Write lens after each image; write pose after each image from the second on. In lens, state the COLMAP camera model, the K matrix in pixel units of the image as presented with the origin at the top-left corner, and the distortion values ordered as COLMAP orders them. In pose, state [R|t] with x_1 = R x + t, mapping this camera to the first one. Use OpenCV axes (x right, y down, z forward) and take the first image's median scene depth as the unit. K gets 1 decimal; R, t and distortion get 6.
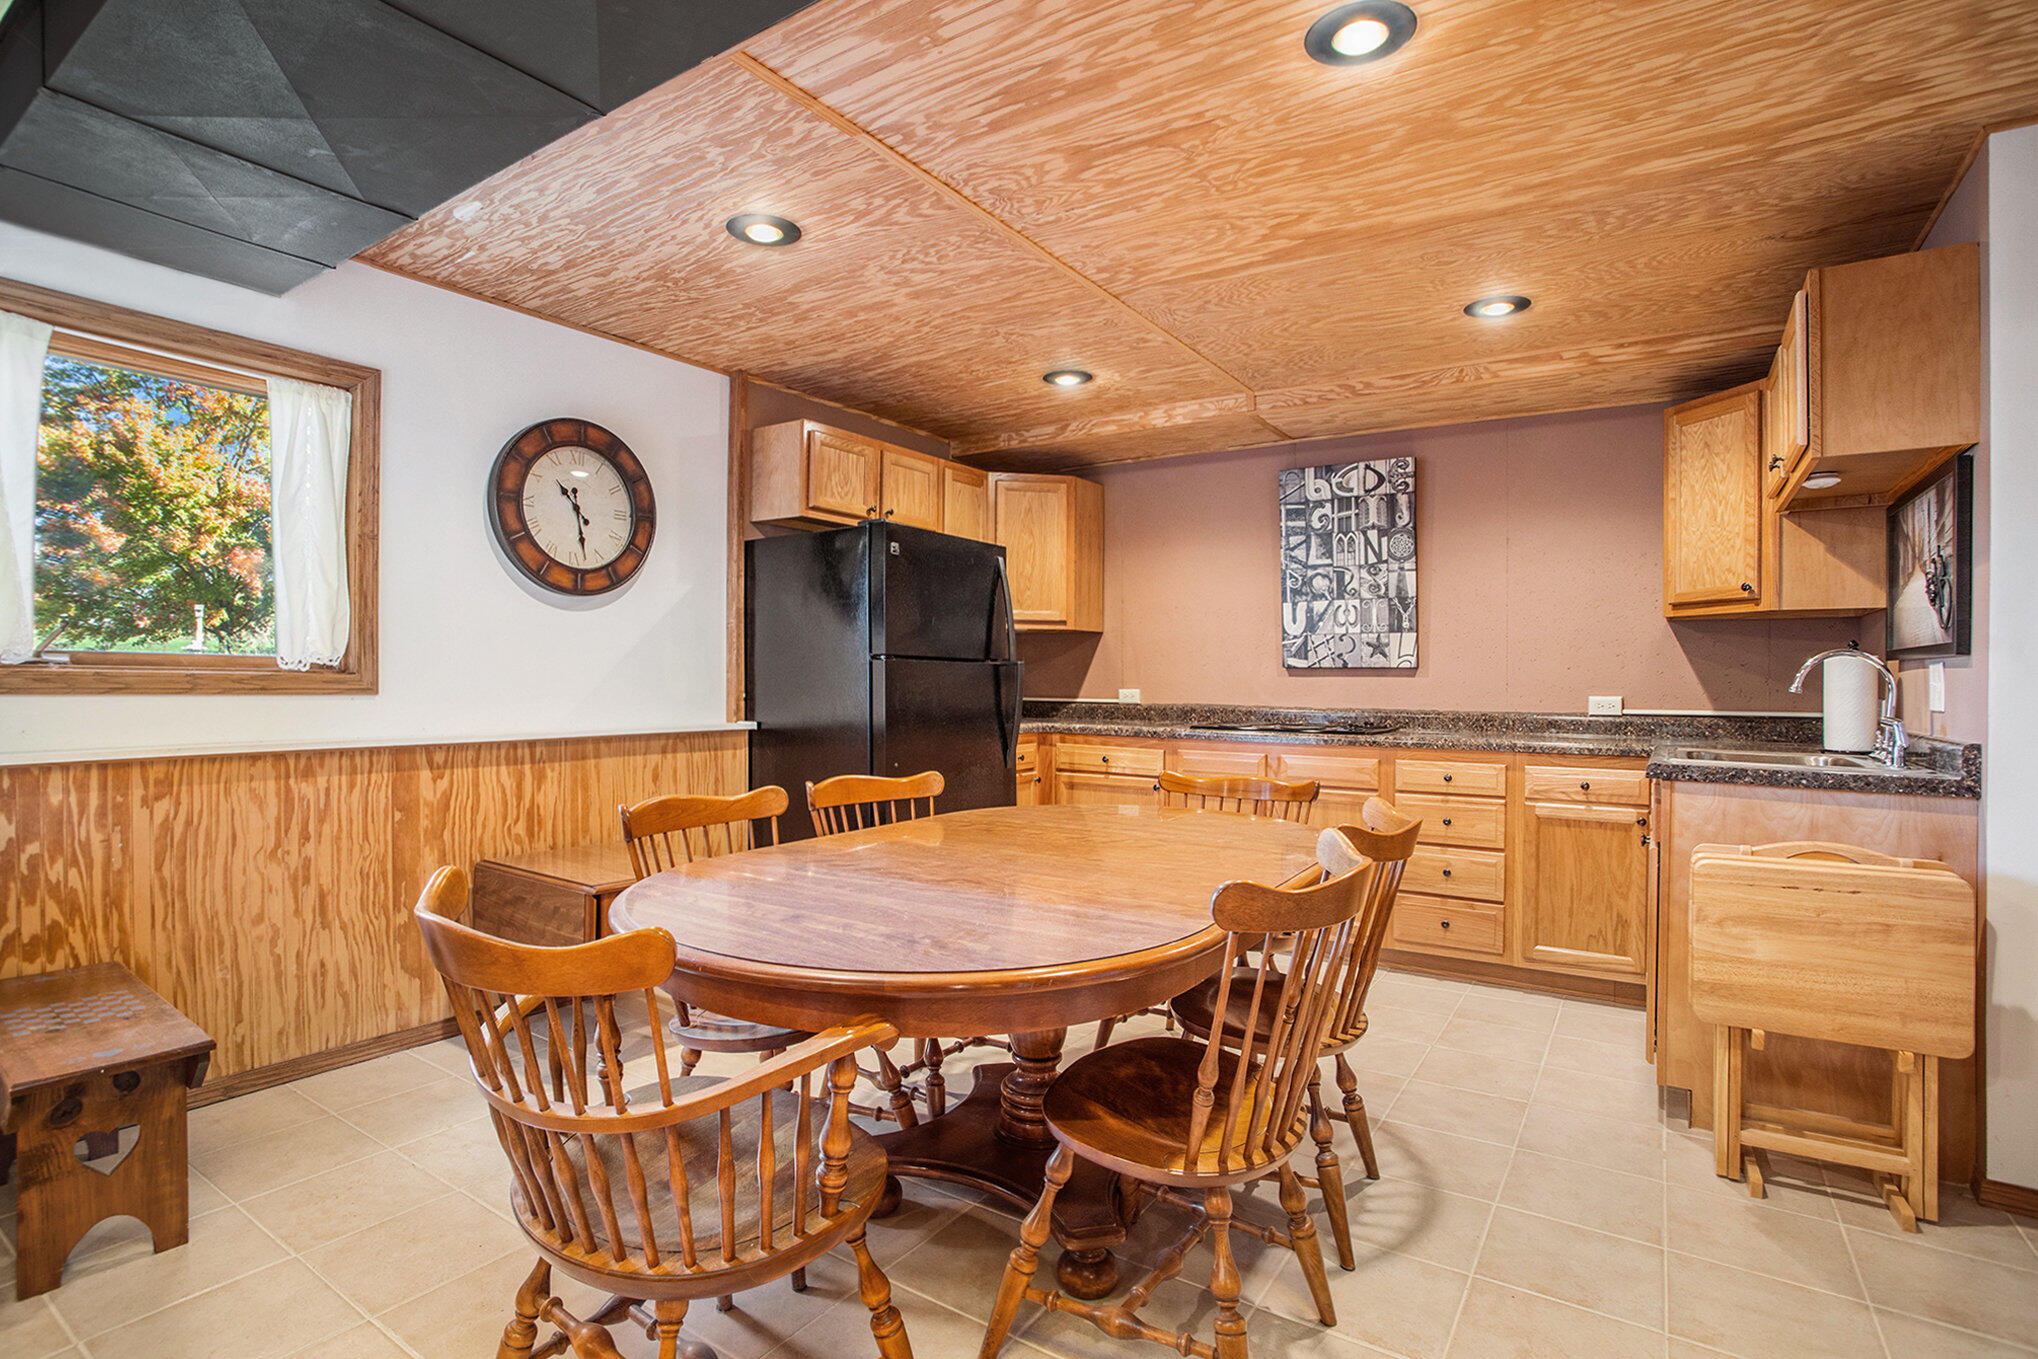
lens RADIAL K [[1019.8, 0, 1026.9], [0, 1019.8, 666.3], [0, 0, 1]] dist [-0.014544, 0.001335]
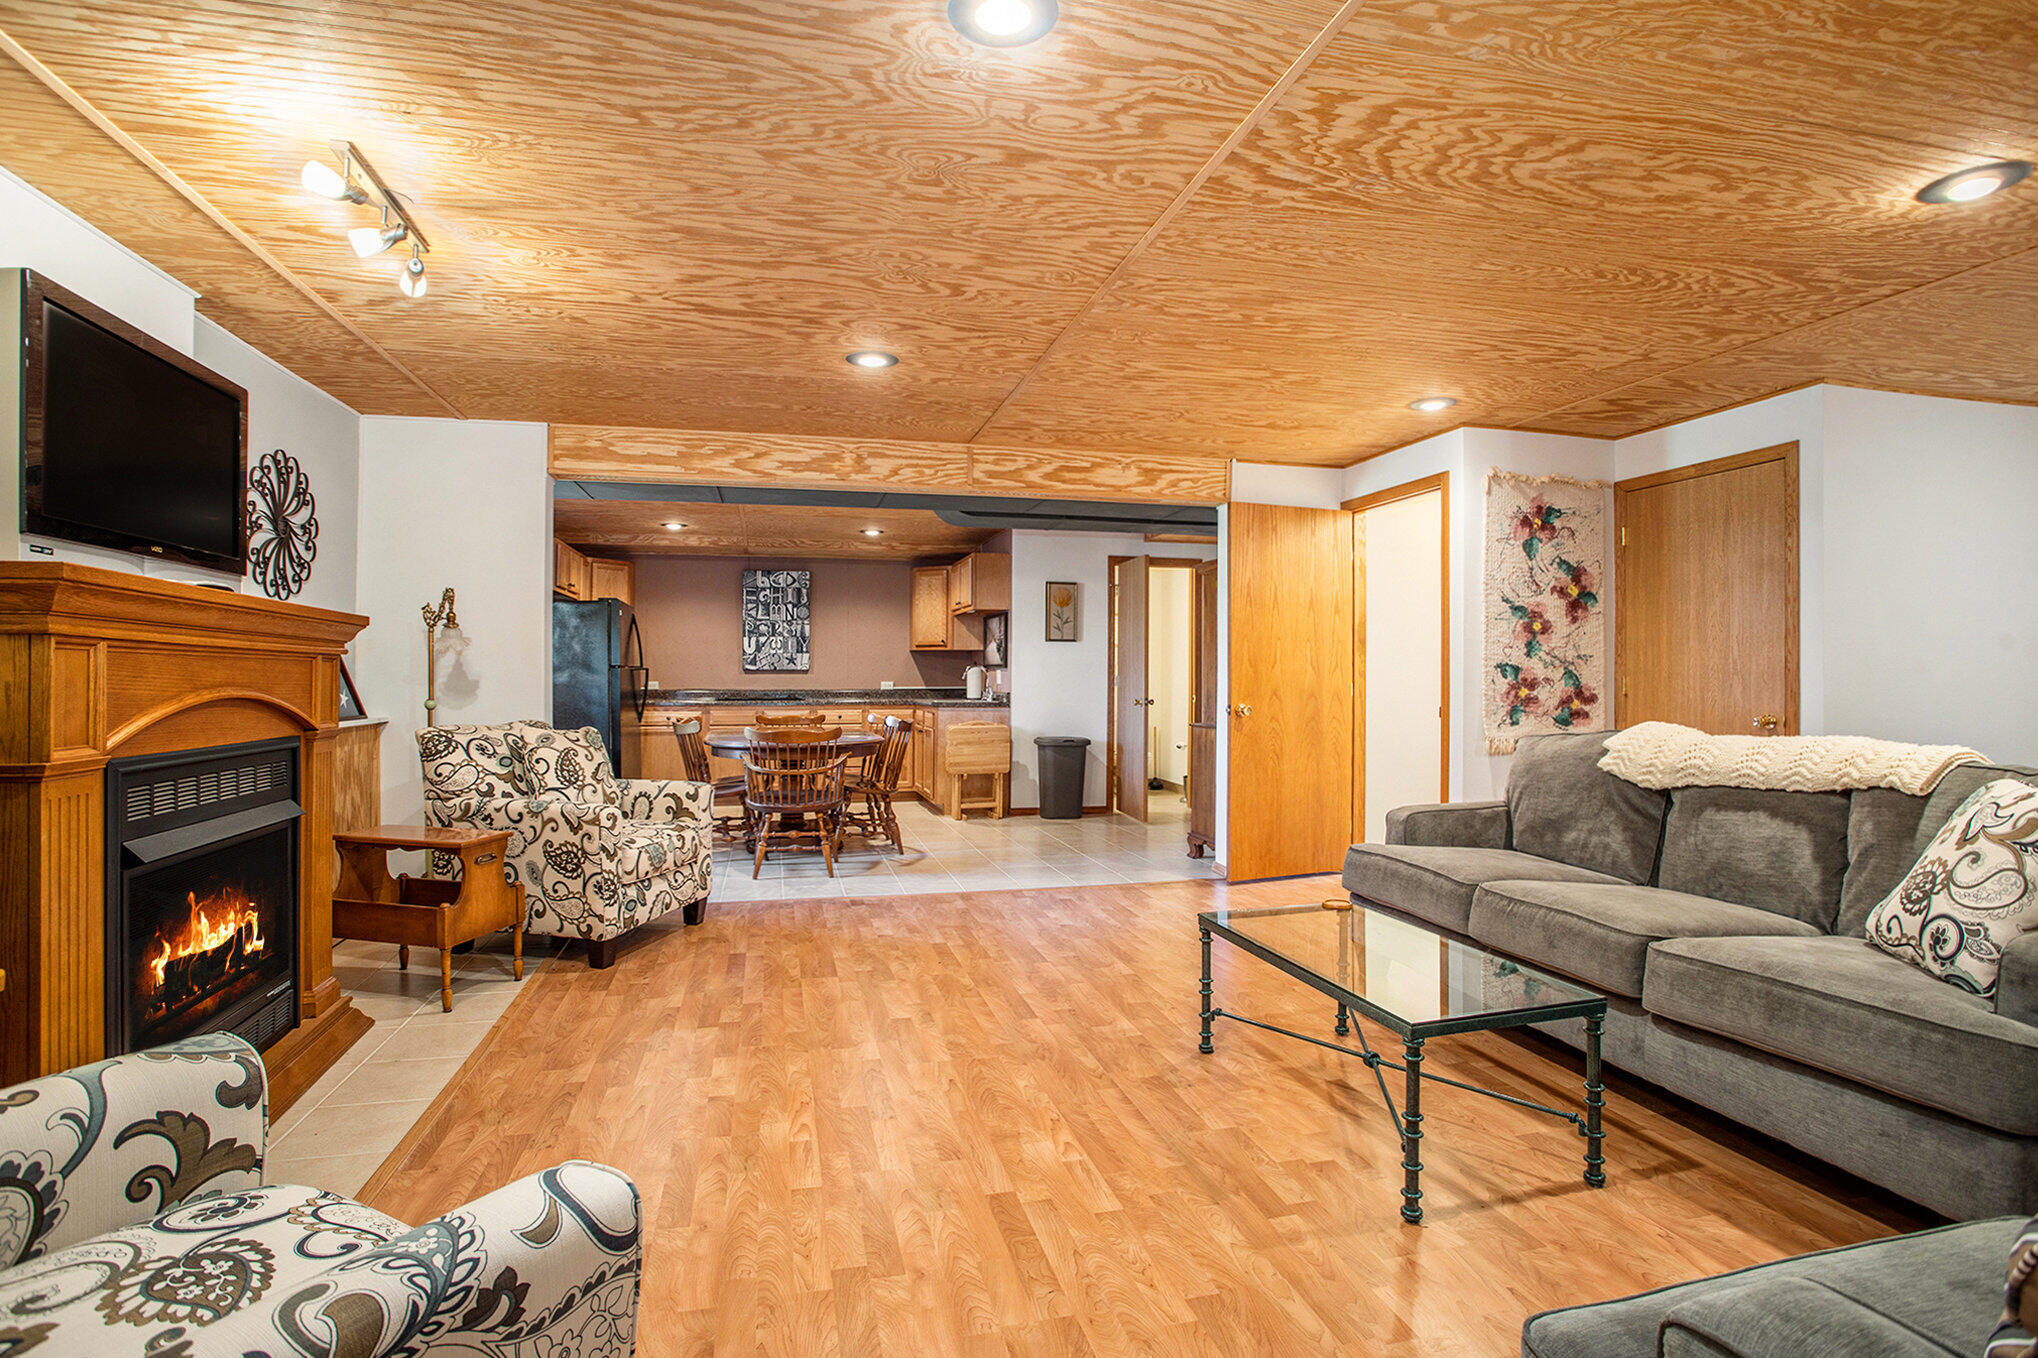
lens RADIAL K [[1019.8, 0, 1016.9], [0, 1019.8, 674.9], [0, 0, 1]] dist [-0.014544, 0.001335]
pose [[0.688852, -0.004765, 0.724886, -0.873024], [-0.002816, 0.999953, 0.009249, -0.009143], [-0.724896, -0.008413, 0.688807, -0.796624]]
